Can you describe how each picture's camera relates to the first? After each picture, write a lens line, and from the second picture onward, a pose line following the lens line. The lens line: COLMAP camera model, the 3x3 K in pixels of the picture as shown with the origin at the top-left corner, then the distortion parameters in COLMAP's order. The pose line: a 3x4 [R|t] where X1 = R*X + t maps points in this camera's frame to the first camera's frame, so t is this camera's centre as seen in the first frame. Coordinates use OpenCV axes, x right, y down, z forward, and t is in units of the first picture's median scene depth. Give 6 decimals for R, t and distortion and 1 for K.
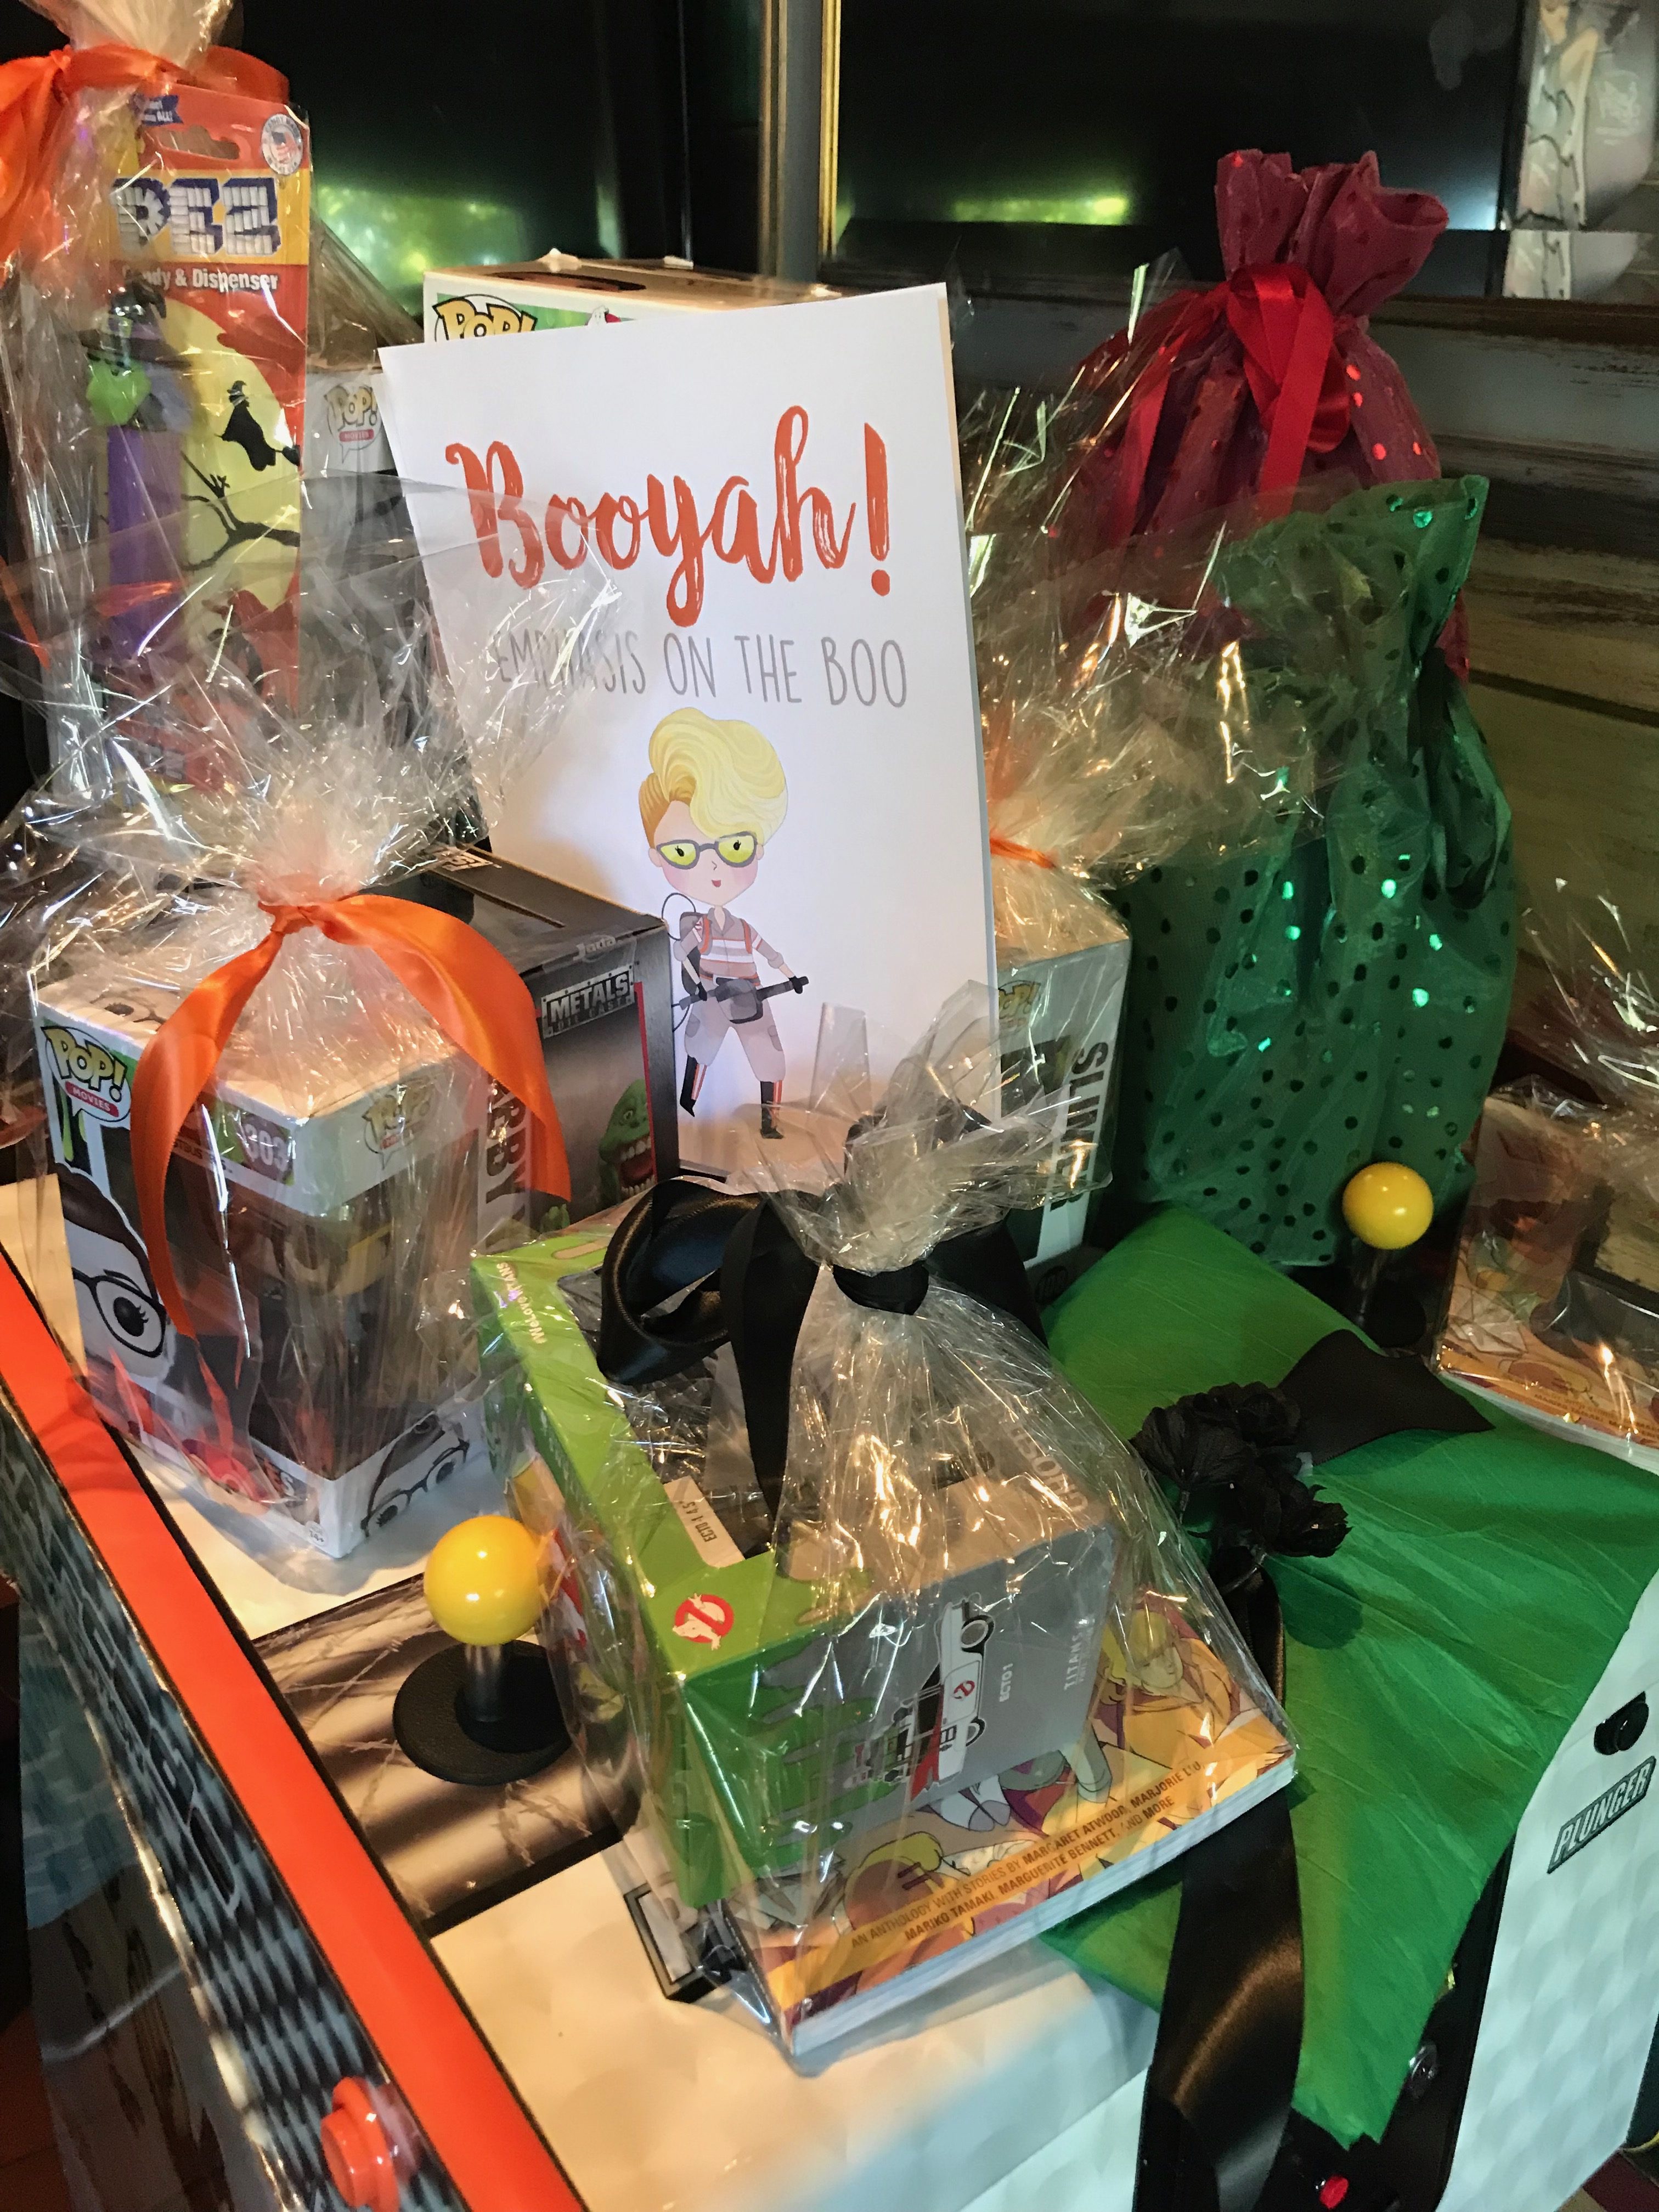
lens RADIAL K [[1803.5, 0, 831.5], [0, 1803.5, 1100.2], [0, 0, 1]] dist [-0.021523, 0.039042]
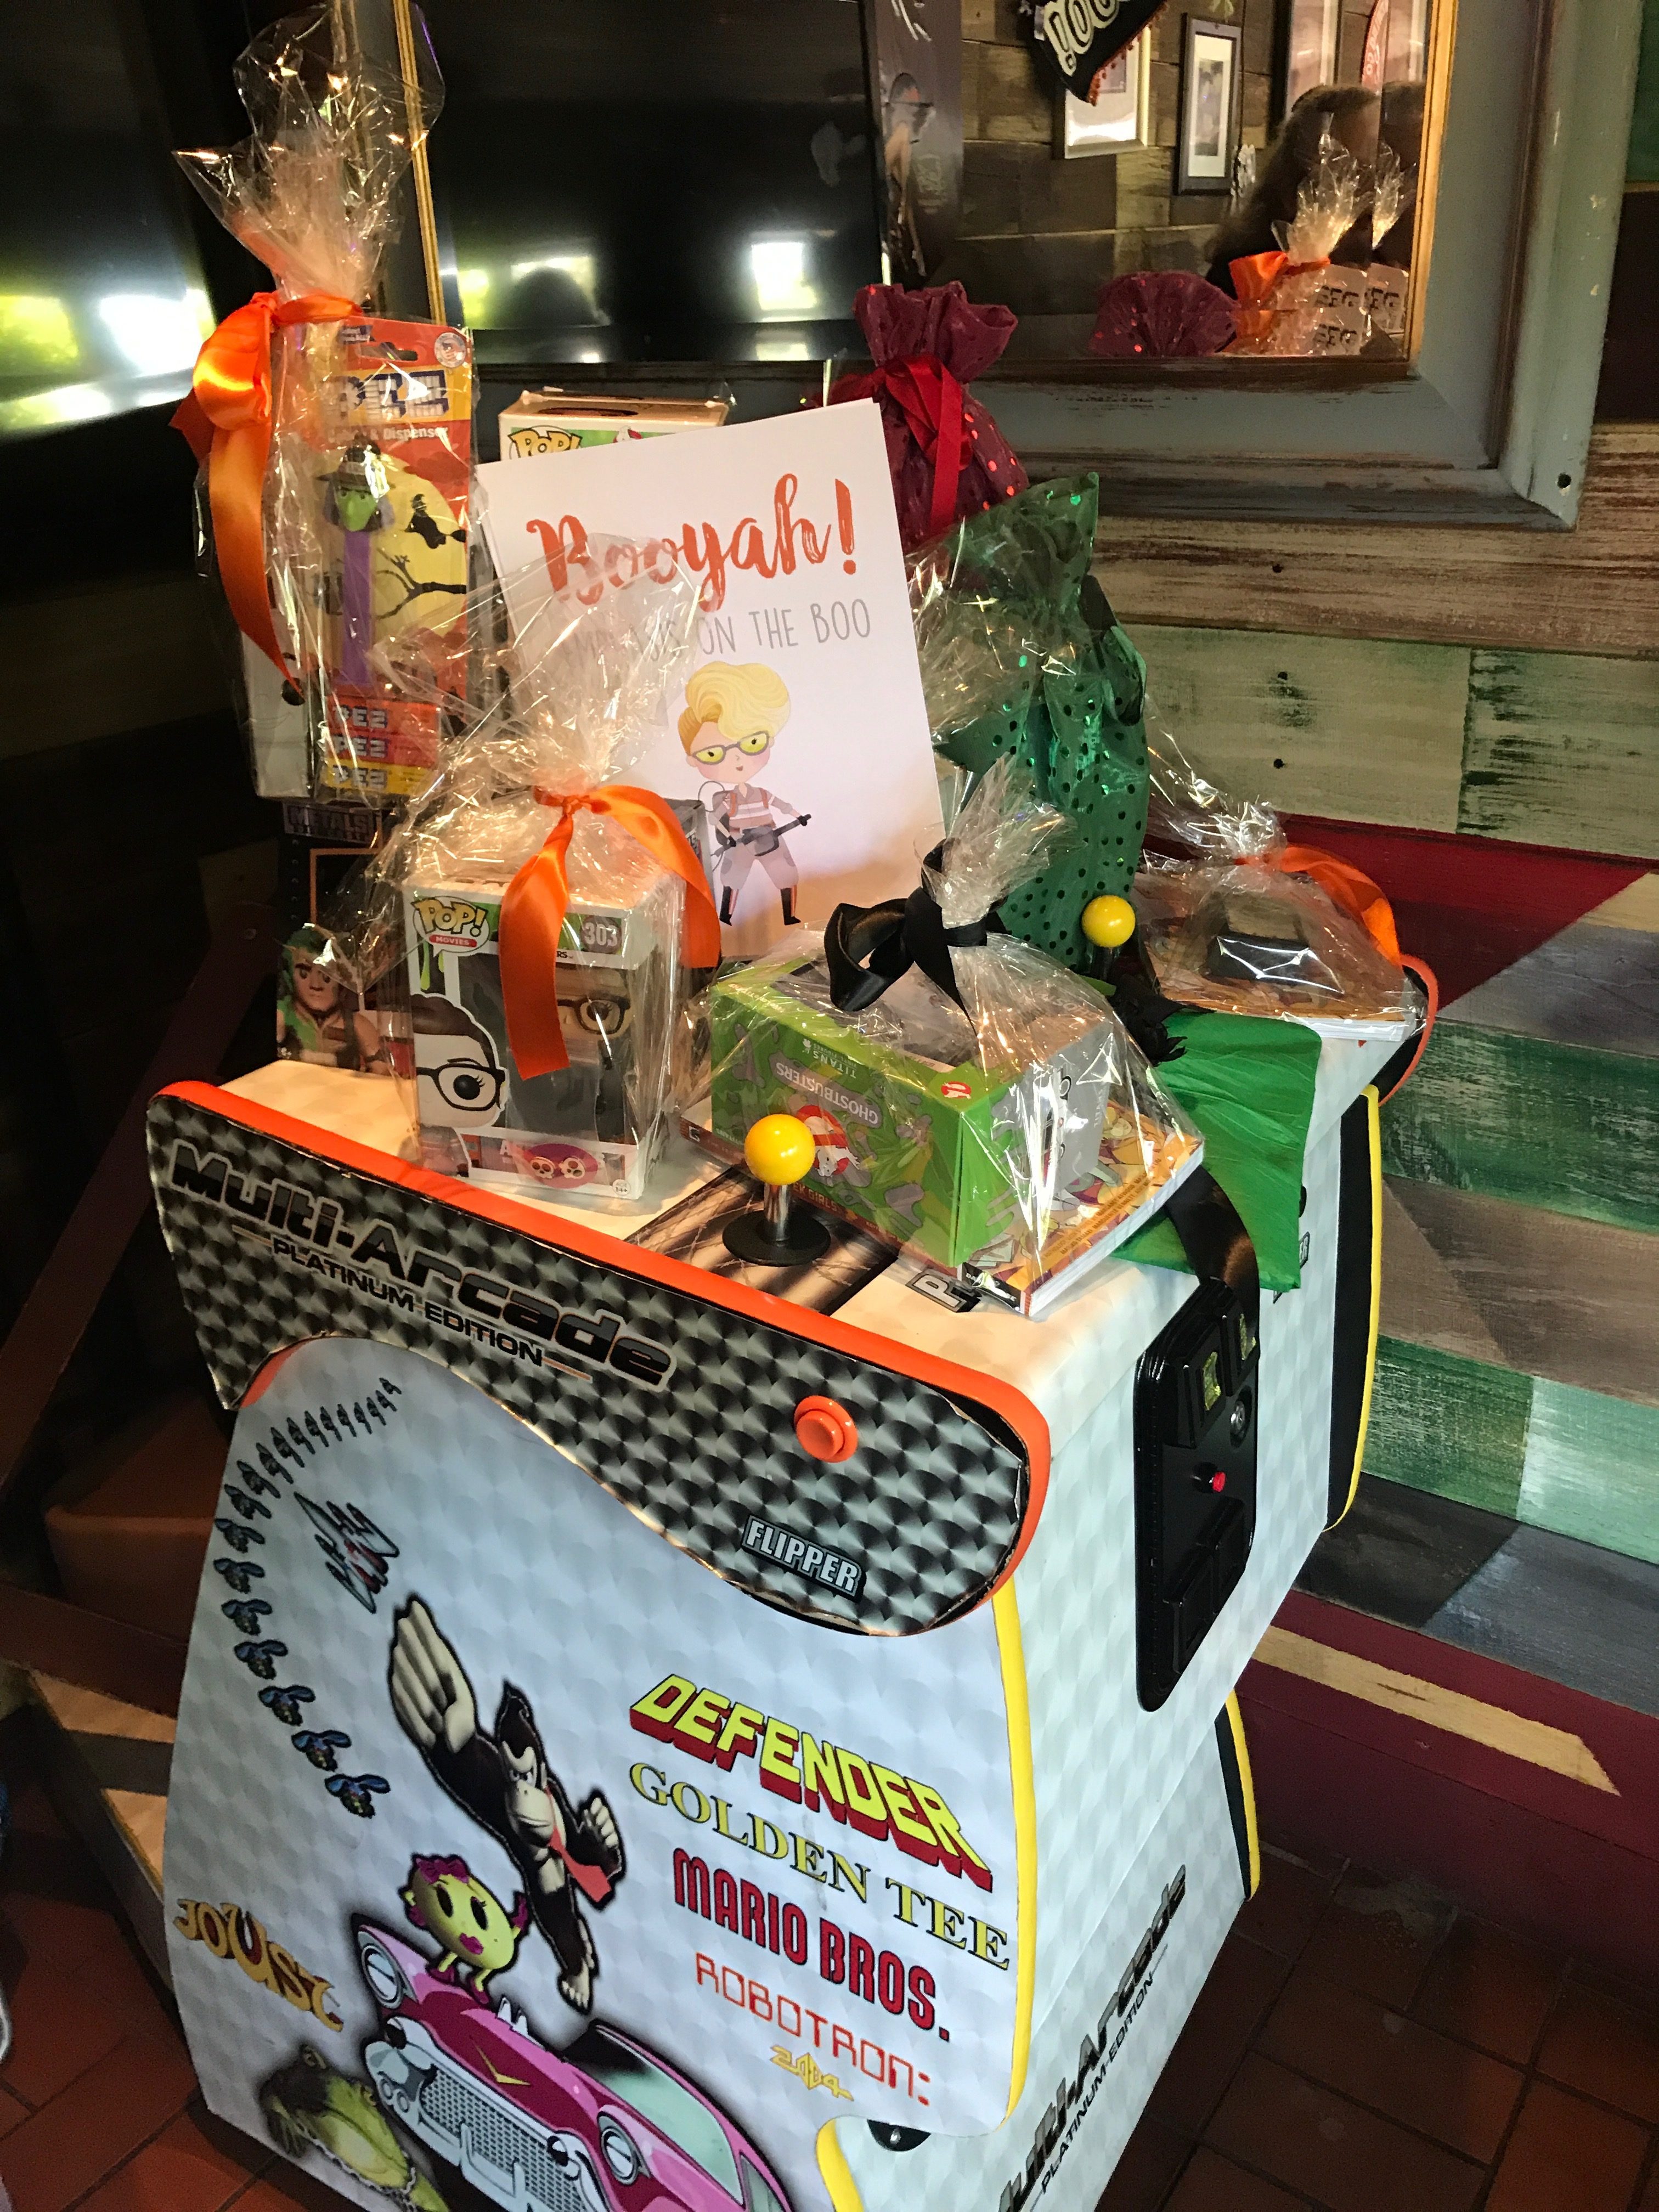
lens RADIAL K [[1730.0, 0, 829.5], [0, 1730.0, 1106.0], [0, 0, 1]] dist [0.030053, -0.129094]
pose [[0.933870, -0.208608, 0.290464, -0.548129], [0.209697, 0.977373, 0.027742, 0.163770], [-0.289679, 0.035002, 0.956484, -0.555216]]
